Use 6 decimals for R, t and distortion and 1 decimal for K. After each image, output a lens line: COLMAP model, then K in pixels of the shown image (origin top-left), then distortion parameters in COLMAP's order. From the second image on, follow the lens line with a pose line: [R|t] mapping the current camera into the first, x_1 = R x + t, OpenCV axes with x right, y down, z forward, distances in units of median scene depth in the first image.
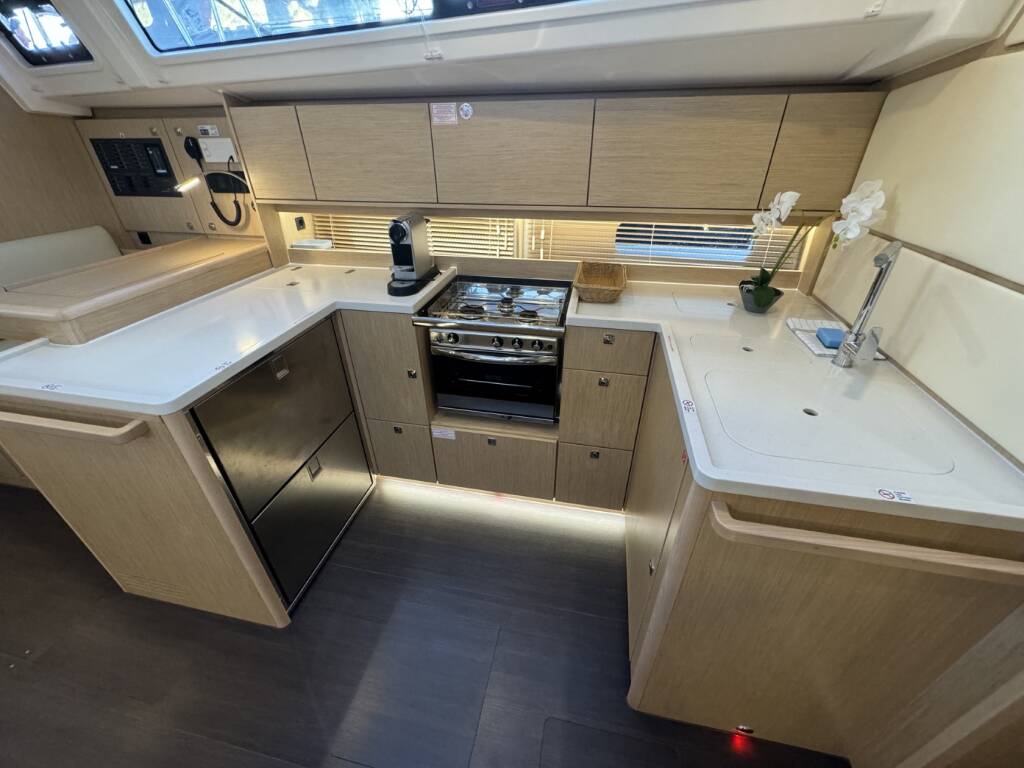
lens RADIAL K [[408.6, 0, 509.6], [0, 408.6, 382.2], [0, 0, 1]] dist [-0.001883, 0.000238]
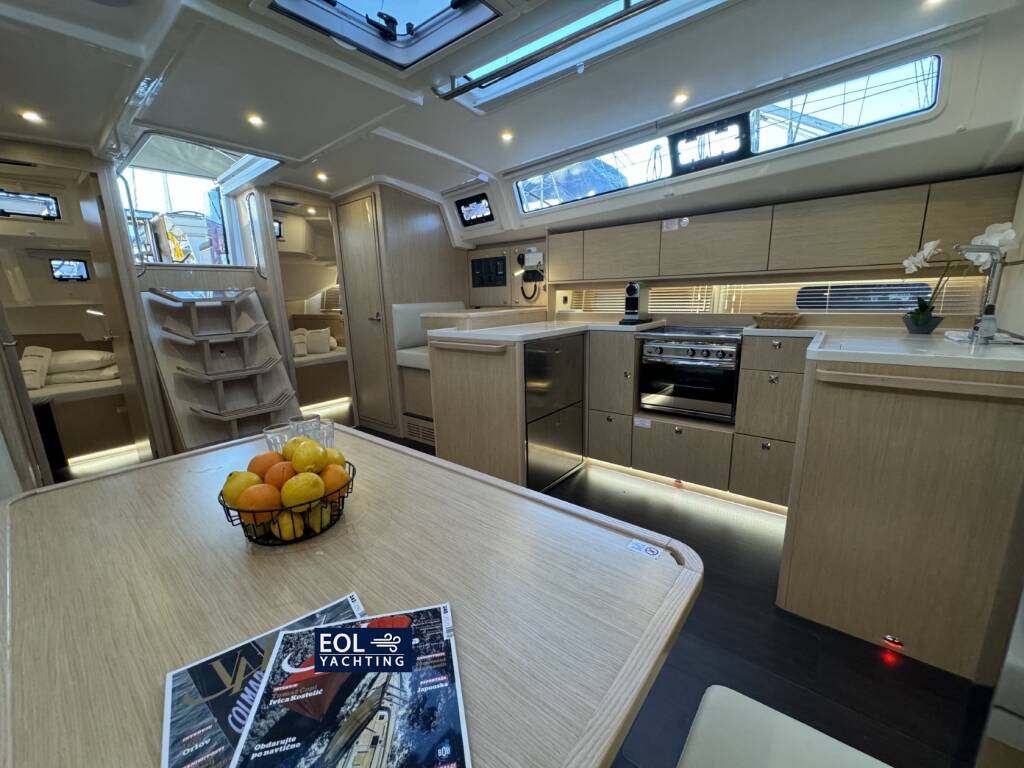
lens RADIAL K [[410.6, 0, 512.3], [0, 410.6, 382.5], [0, 0, 1]] dist [-0.002099, 0.000071]
pose [[0.889834, 0.078954, -0.449402, 0.061779], [-0.220171, 0.936964, -0.271336, 0.473402], [0.399651, 0.340389, 0.851125, -0.411351]]
